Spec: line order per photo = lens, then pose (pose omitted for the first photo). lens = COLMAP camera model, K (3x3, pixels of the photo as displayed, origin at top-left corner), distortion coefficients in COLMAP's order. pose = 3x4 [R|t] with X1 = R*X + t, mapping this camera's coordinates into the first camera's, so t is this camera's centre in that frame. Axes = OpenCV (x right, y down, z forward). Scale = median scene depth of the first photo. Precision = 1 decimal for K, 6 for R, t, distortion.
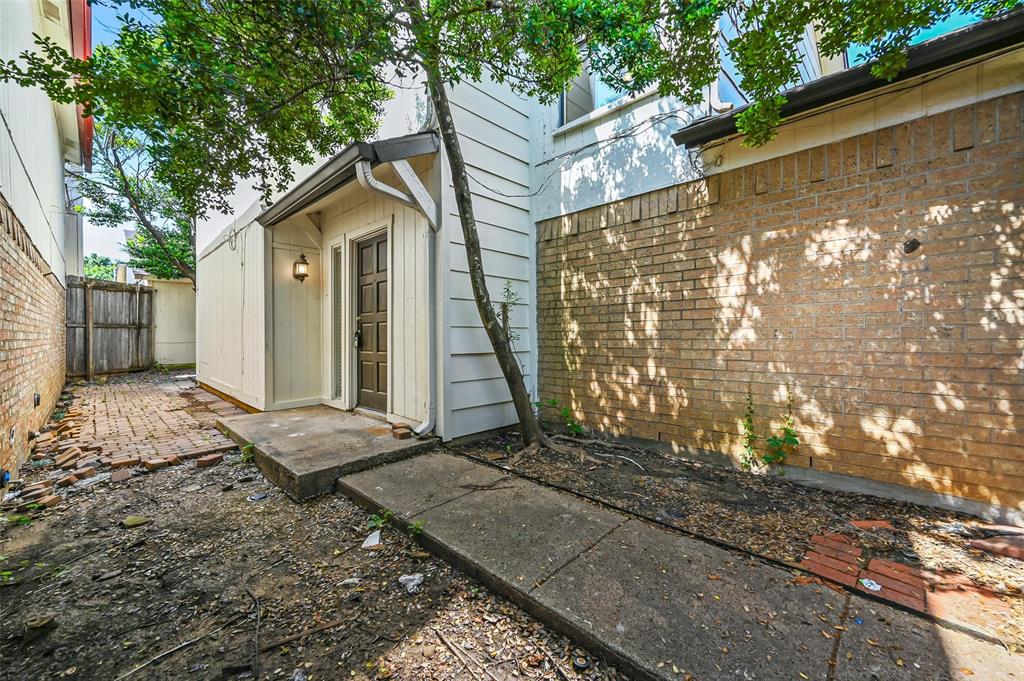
lens RADIAL K [[412.2, 0, 511.1], [0, 412.2, 340.6], [0, 0, 1]] dist [0.002728, -0.000305]
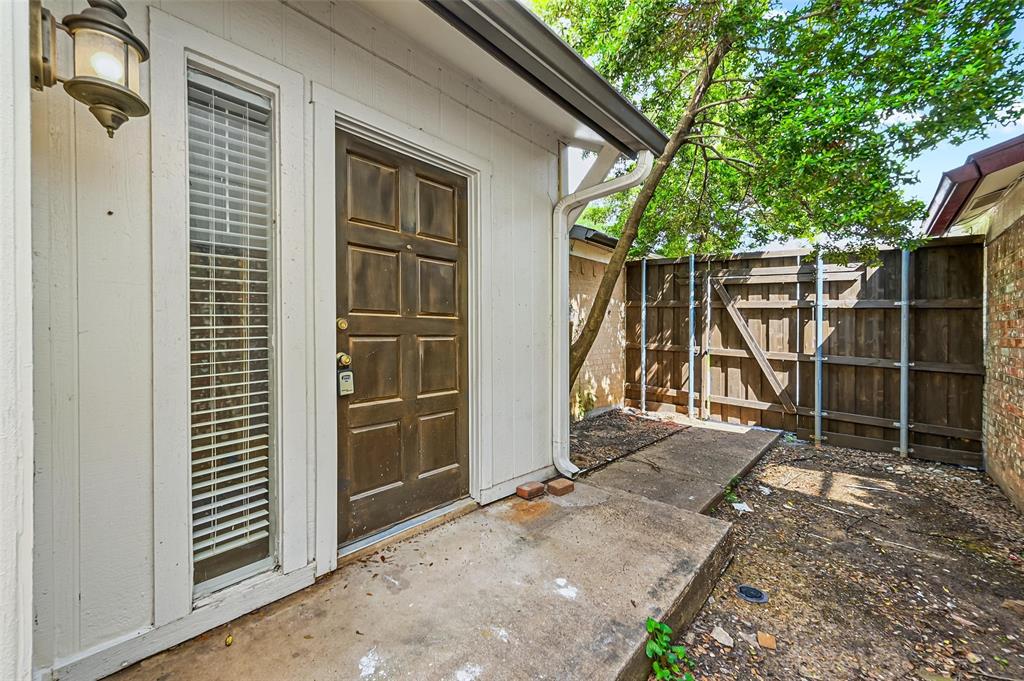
lens RADIAL K [[412.2, 0, 510.7], [0, 412.2, 333.7], [0, 0, 1]] dist [0.002728, -0.000305]
pose [[-0.063166, 0.008109, 0.997970, -1.306171], [0.008788, 0.999933, -0.007569, -0.063505], [-0.997964, 0.008292, -0.063233, 1.465987]]
